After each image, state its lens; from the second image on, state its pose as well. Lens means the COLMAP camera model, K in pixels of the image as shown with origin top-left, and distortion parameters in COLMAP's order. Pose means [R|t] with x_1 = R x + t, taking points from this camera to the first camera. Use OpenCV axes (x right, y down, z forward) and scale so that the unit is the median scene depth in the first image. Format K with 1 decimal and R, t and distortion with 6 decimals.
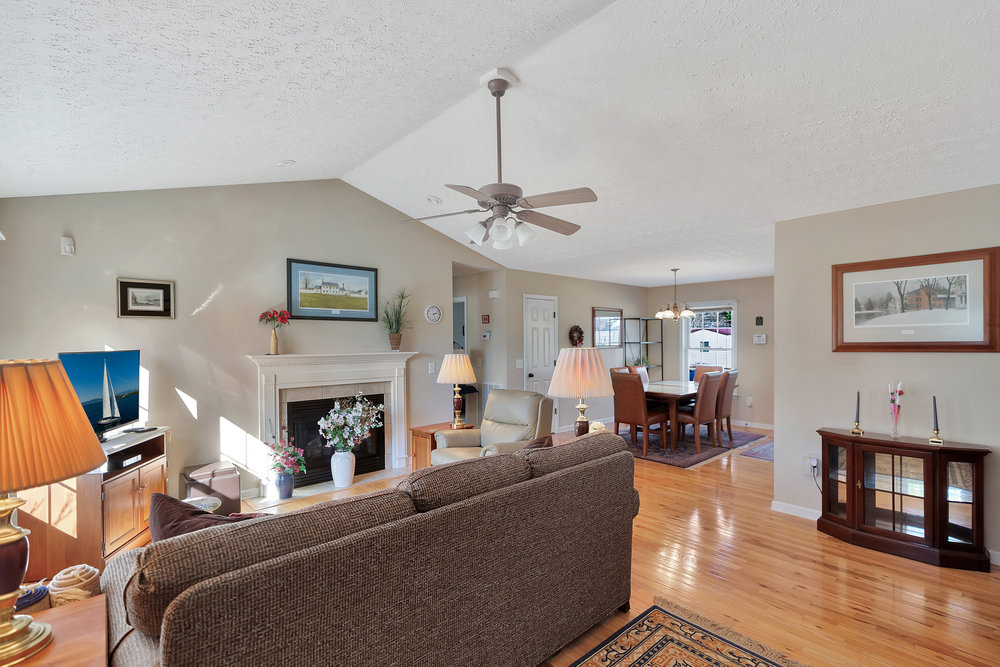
lens RADIAL K [[458.4, 0, 507.8], [0, 458.4, 340.7], [0, 0, 1]] dist [-0.000725, -0.000940]
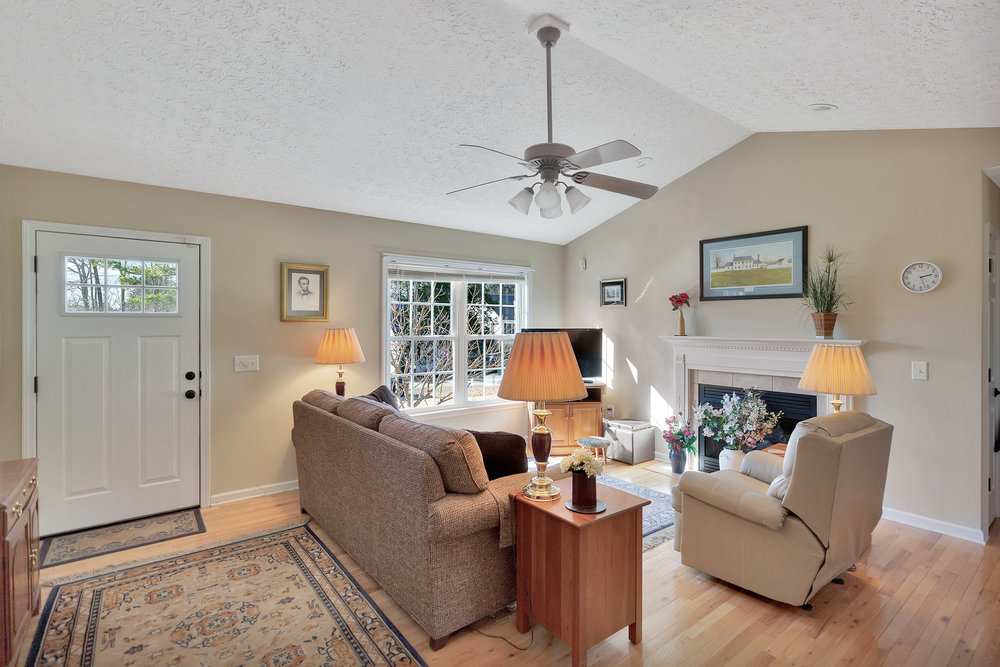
lens RADIAL K [[479.8, 0, 499.0], [0, 479.8, 328.3], [0, 0, 1]] dist [-0.006316, 0.001347]
pose [[-0.088490, 0.012441, -0.995999, 0.533179], [-0.003618, 0.999911, 0.012811, 0.000546], [0.996070, 0.004737, -0.088437, 0.577582]]
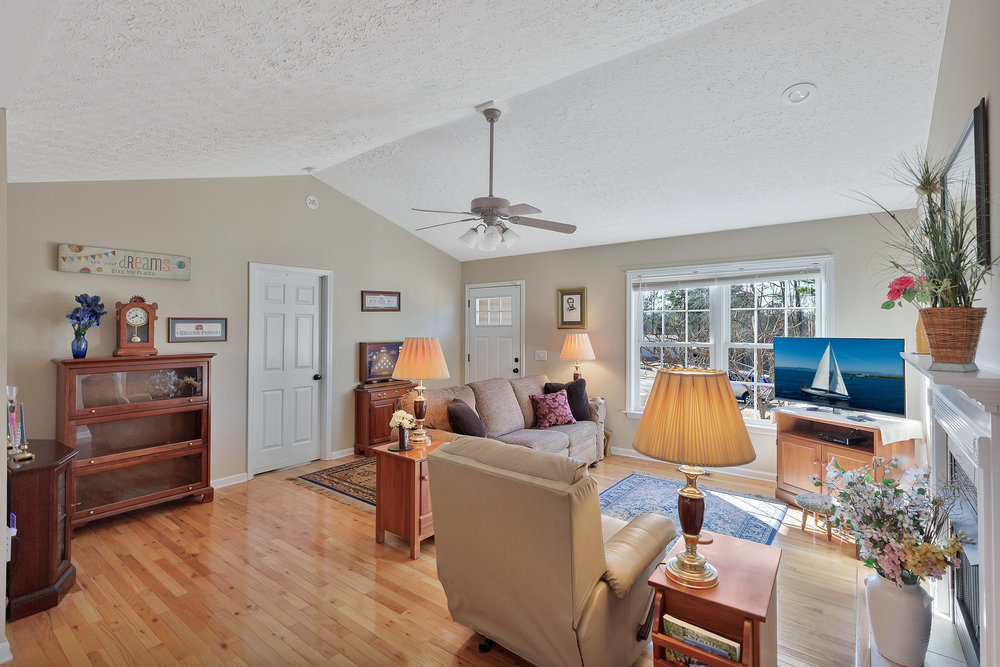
lens RADIAL K [[458.4, 0, 503.6], [0, 458.4, 323.6], [0, 0, 1]] dist [-0.000725, -0.000940]
pose [[-0.986315, 0.000600, -0.164869, 0.085268], [0.002193, 0.999953, -0.009482, -0.001992], [0.164855, -0.009714, -0.986270, 1.252009]]
